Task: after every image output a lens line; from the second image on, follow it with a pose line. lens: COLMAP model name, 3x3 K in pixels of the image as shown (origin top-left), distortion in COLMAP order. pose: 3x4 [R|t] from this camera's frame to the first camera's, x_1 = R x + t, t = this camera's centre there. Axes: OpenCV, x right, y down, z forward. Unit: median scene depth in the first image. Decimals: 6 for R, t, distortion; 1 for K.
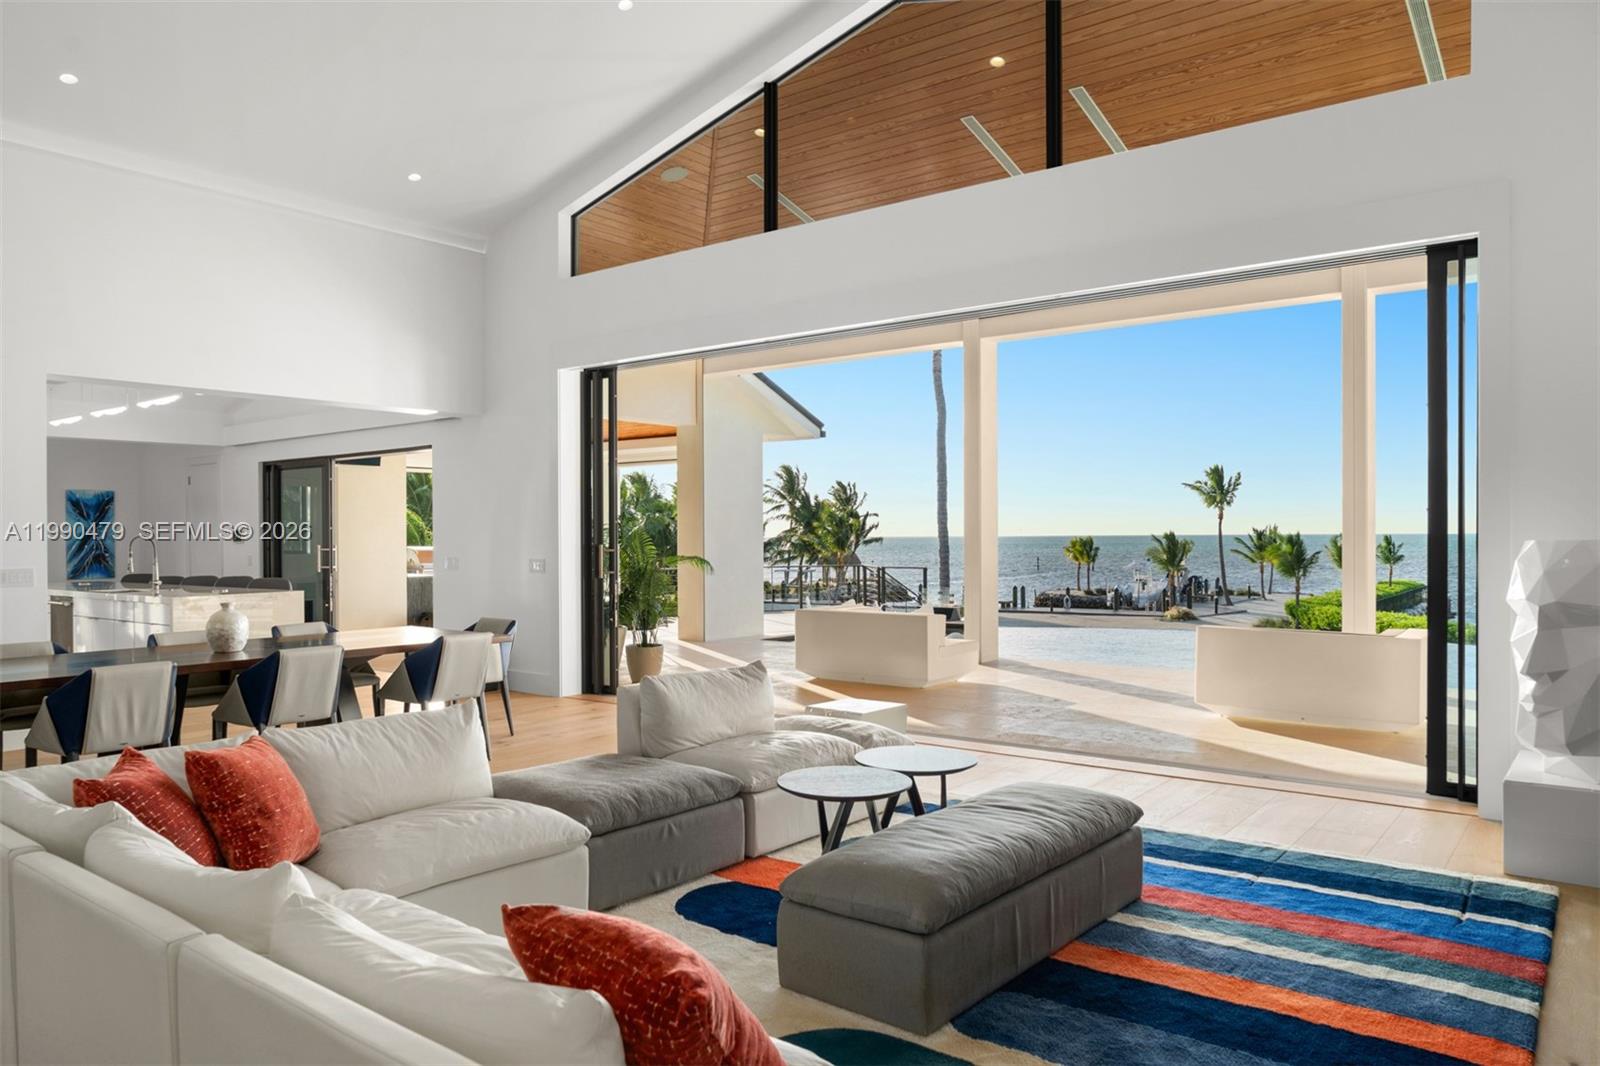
lens RADIAL K [[1088.6, 0, 800.0], [0, 1088.6, 533.0], [0, 0, 1]] dist [-0.002622, -0.000296]
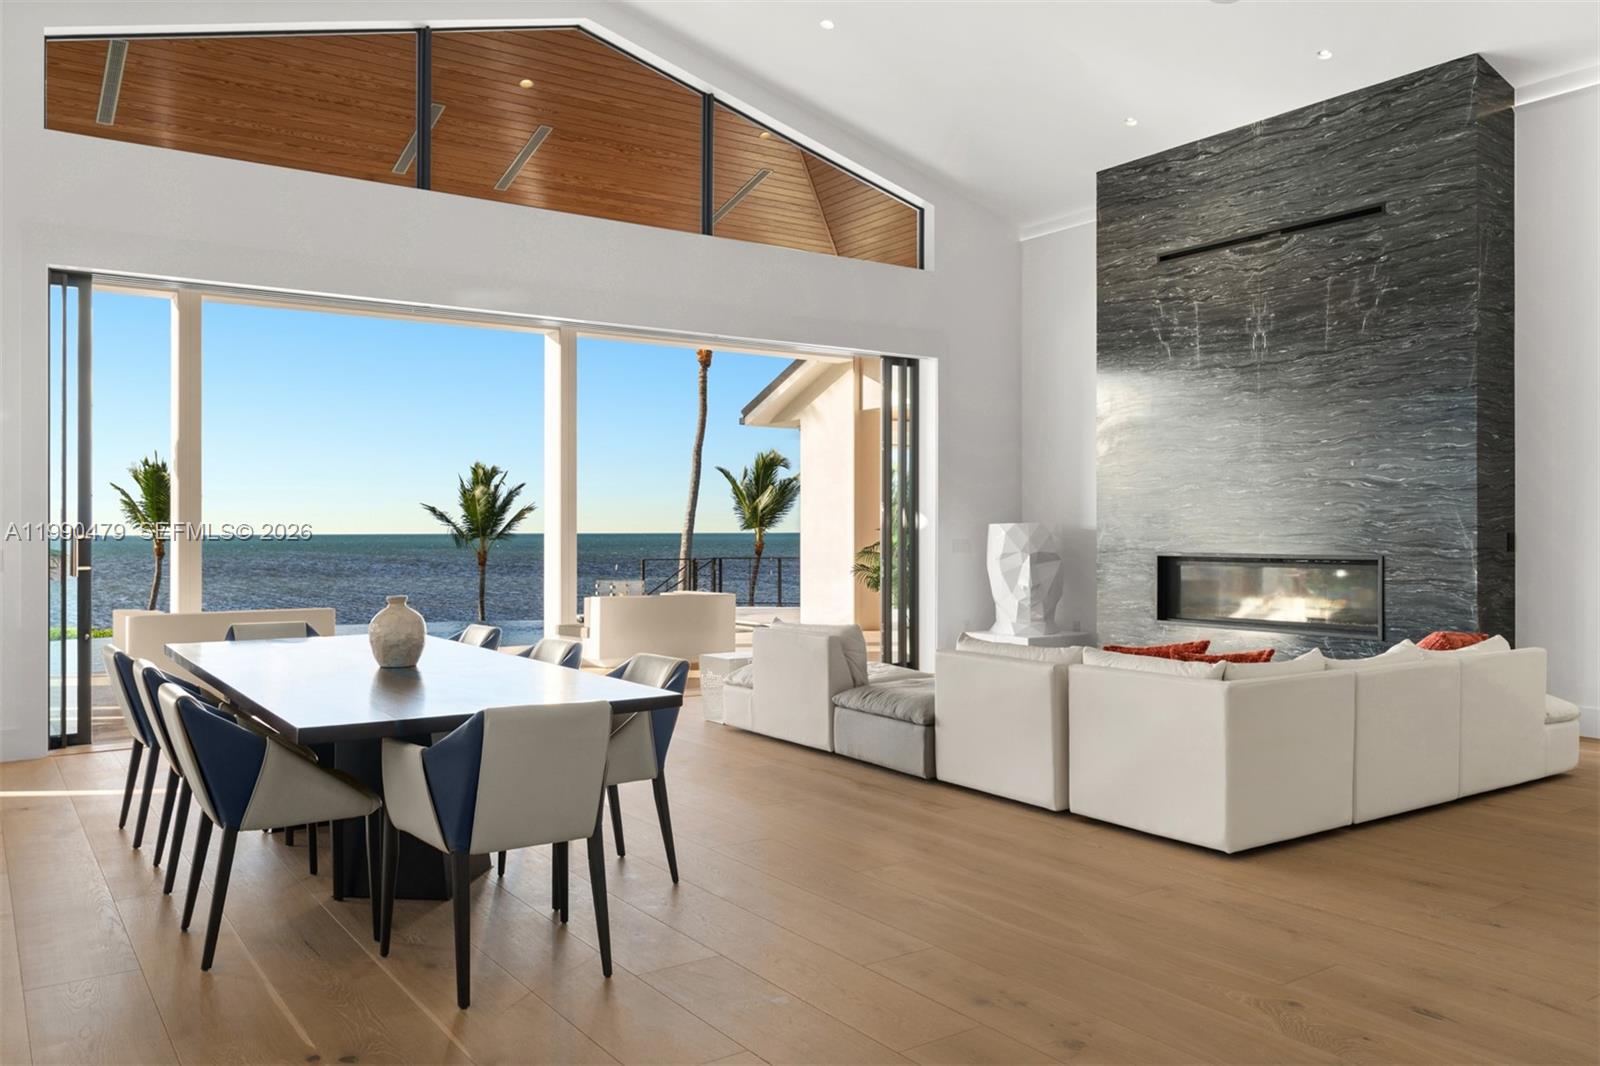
lens RADIAL K [[1237.7, 0, 800.0], [0, 1237.7, 533.0], [0, 0, 1]] dist [-0.024801, 0.003482]
pose [[0.292125, 0.004516, 0.956369, -0.498151], [-0.001286, 0.999990, -0.004329, 0.010331], [-0.956379, 0.000035, 0.292128, 0.208434]]
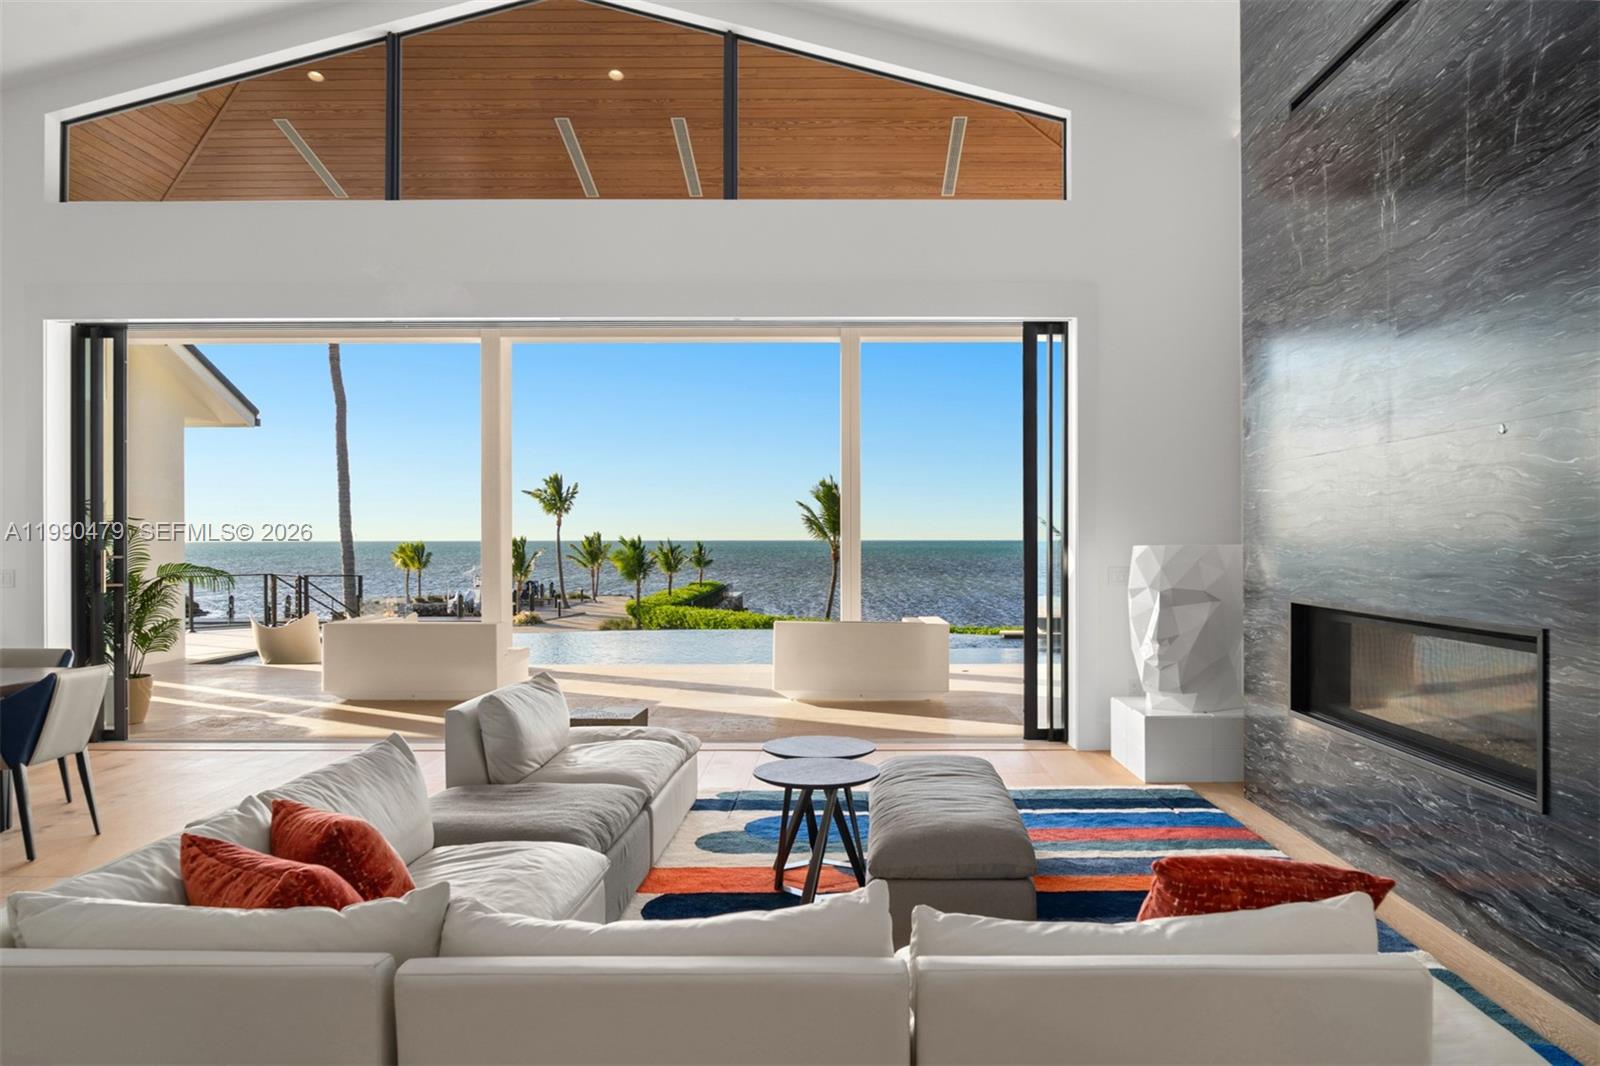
lens RADIAL K [[1098.6, 0, 826.7], [0, 1098.6, 538.6], [0, 0, 1]] dist [-0.033426, 0.000722]
pose [[0.789893, 0.005643, 0.613219, -0.155317], [-0.005453, 0.999983, -0.002177, 0.000897], [-0.613220, -0.001624, 0.789910, 0.039438]]
